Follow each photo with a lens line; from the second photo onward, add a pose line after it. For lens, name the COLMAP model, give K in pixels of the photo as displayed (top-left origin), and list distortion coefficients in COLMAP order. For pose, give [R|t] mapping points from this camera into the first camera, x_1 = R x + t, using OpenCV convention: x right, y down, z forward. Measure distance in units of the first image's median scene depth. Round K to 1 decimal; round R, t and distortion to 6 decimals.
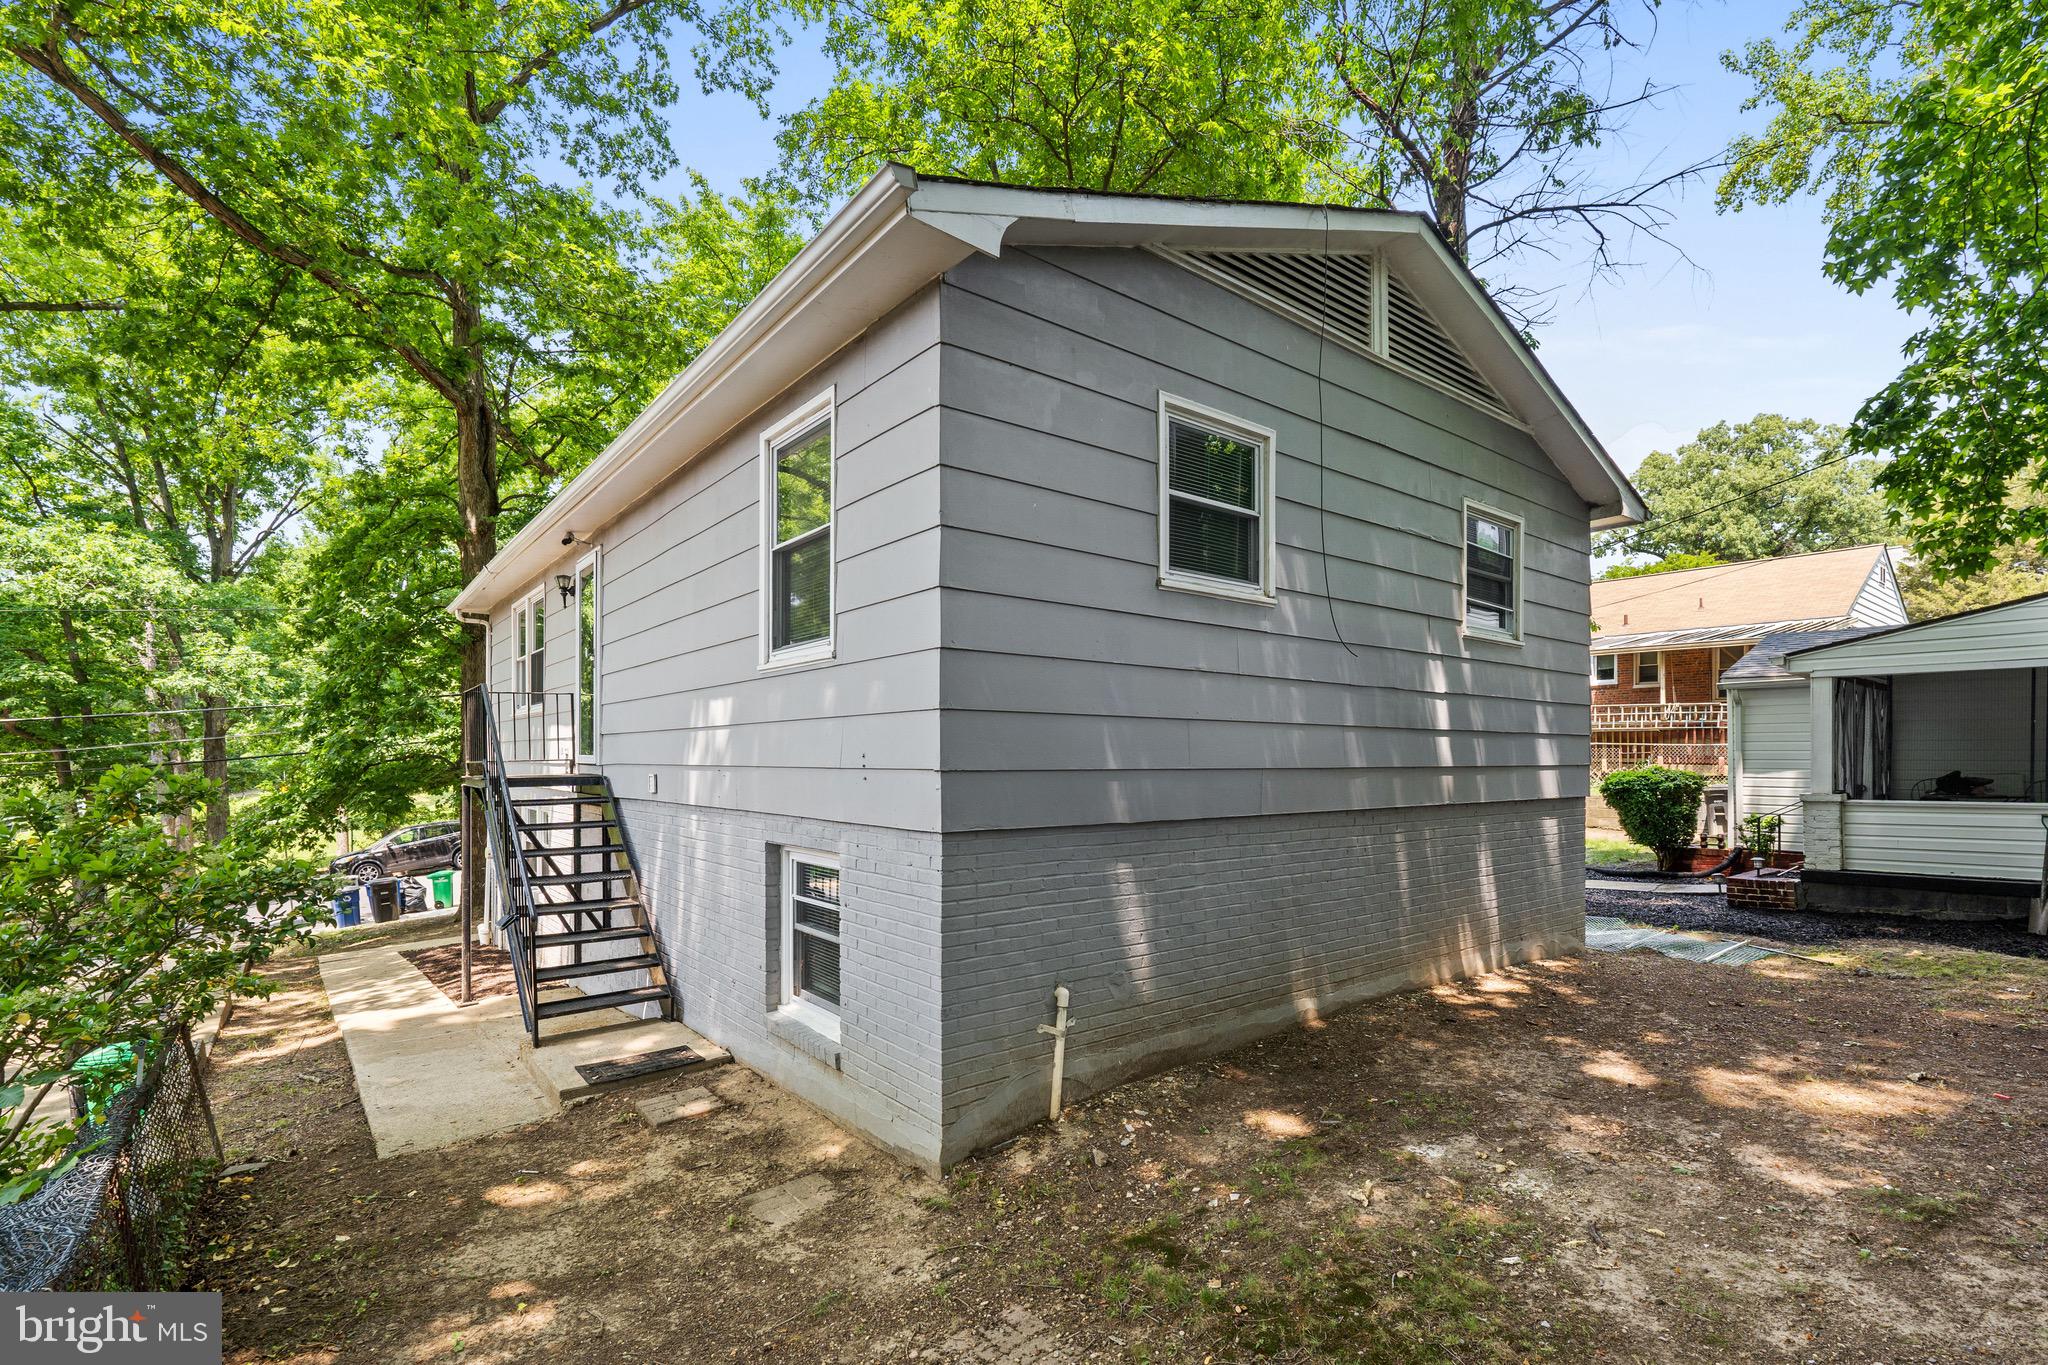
lens RADIAL K [[949.5, 0, 1027.5], [0, 949.5, 795.4], [0, 0, 1]] dist [-0.000744, 0.000142]
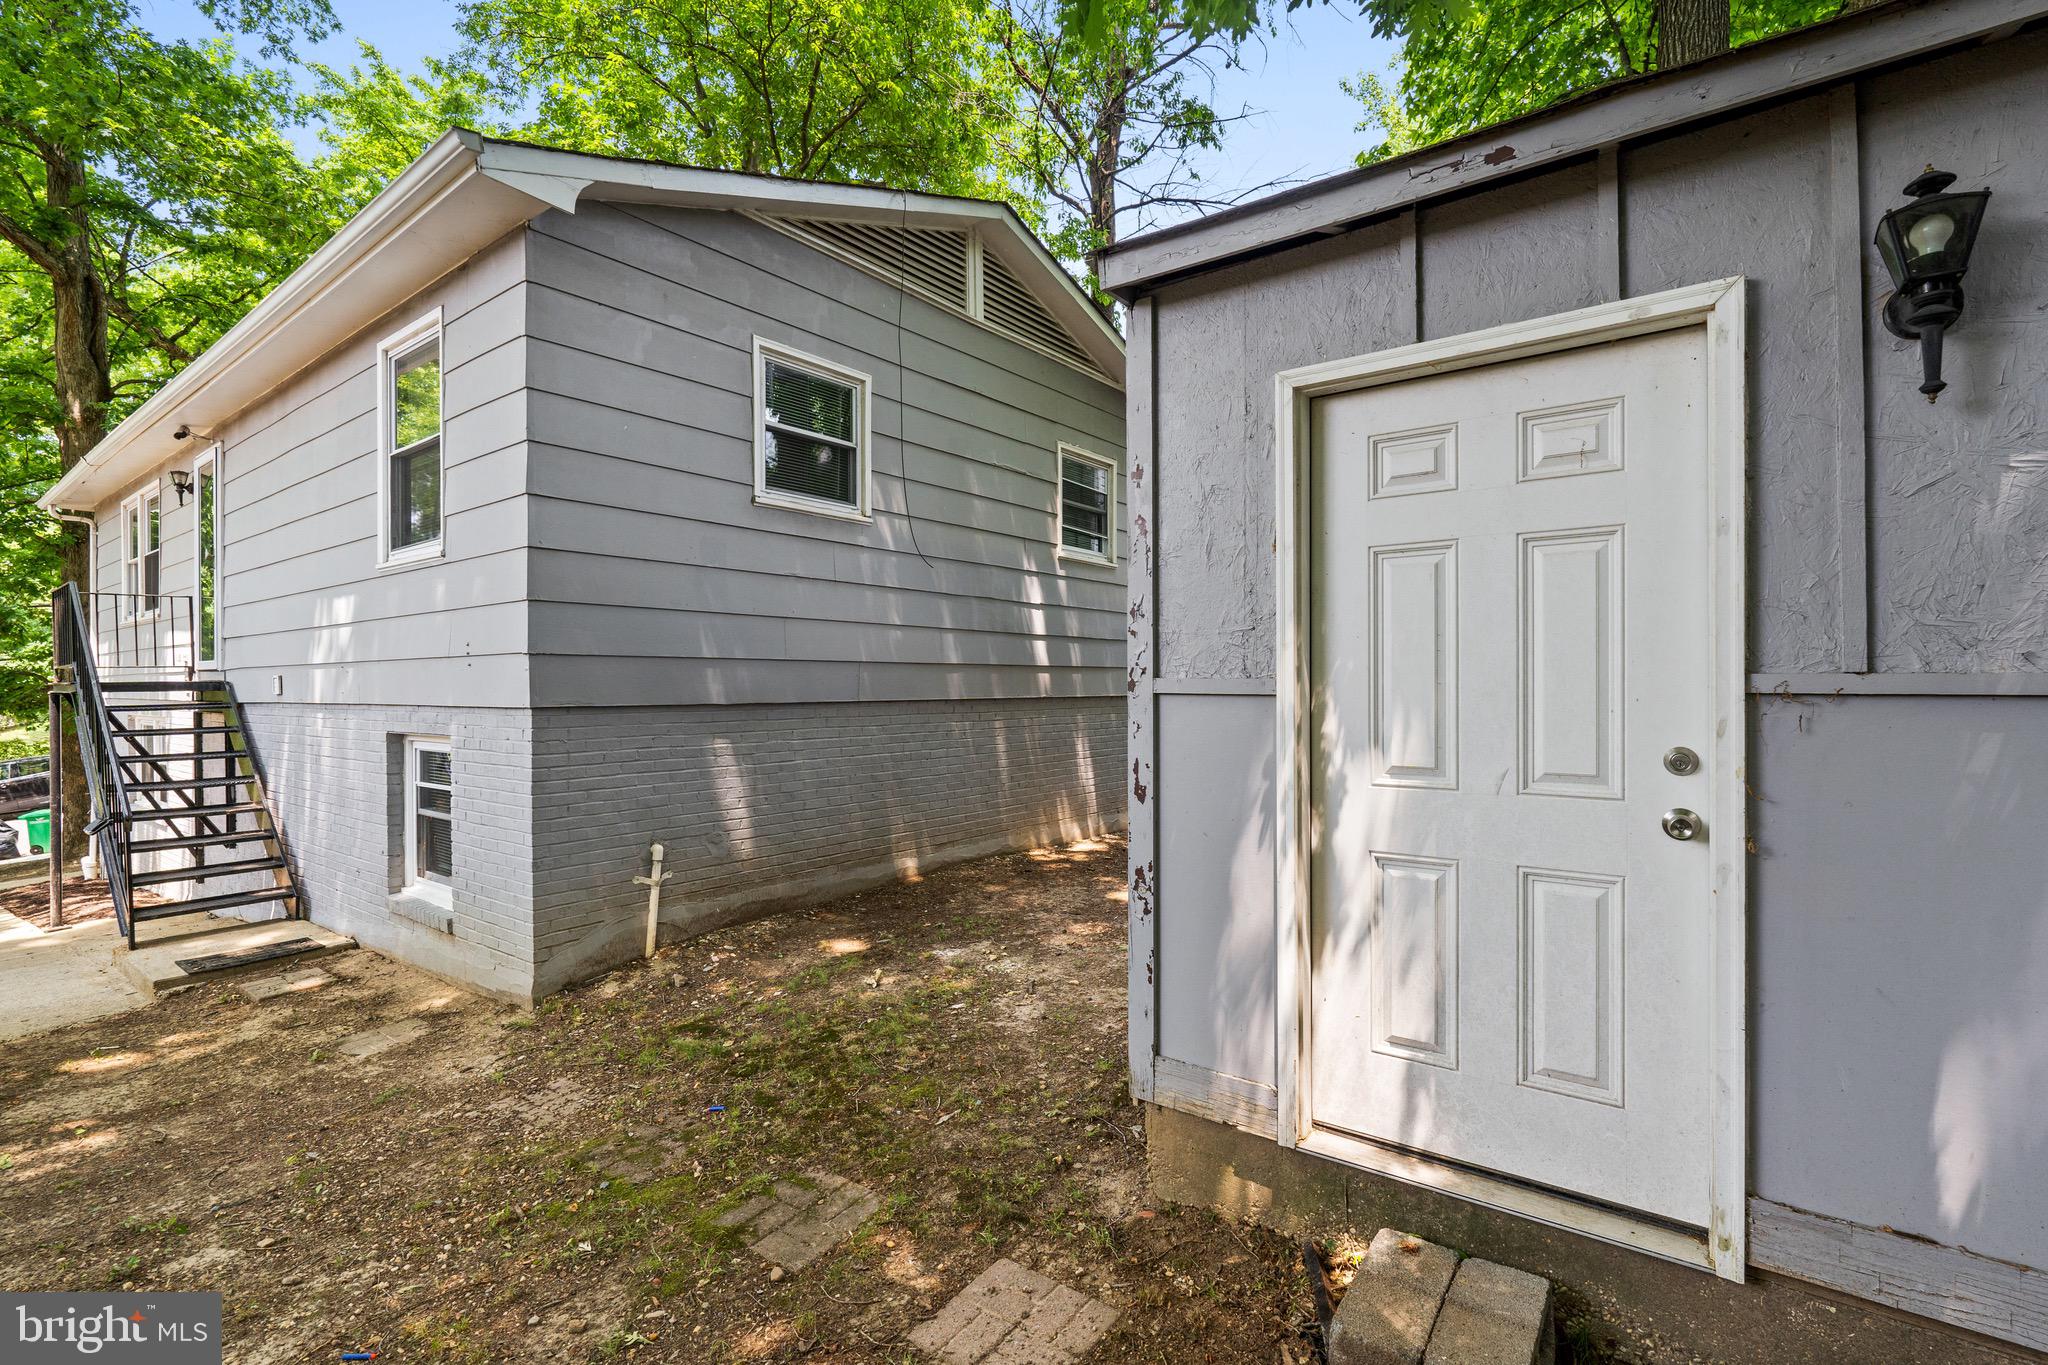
lens RADIAL K [[955.9, 0, 1020.1], [0, 955.9, 717.0], [0, 0, 1]] dist [-0.001239, -0.000411]
pose [[0.971210, -0.013366, 0.237850, 0.155554], [0.014839, 0.999880, -0.004404, 0.047718], [-0.237762, 0.007807, 0.971292, -0.194262]]
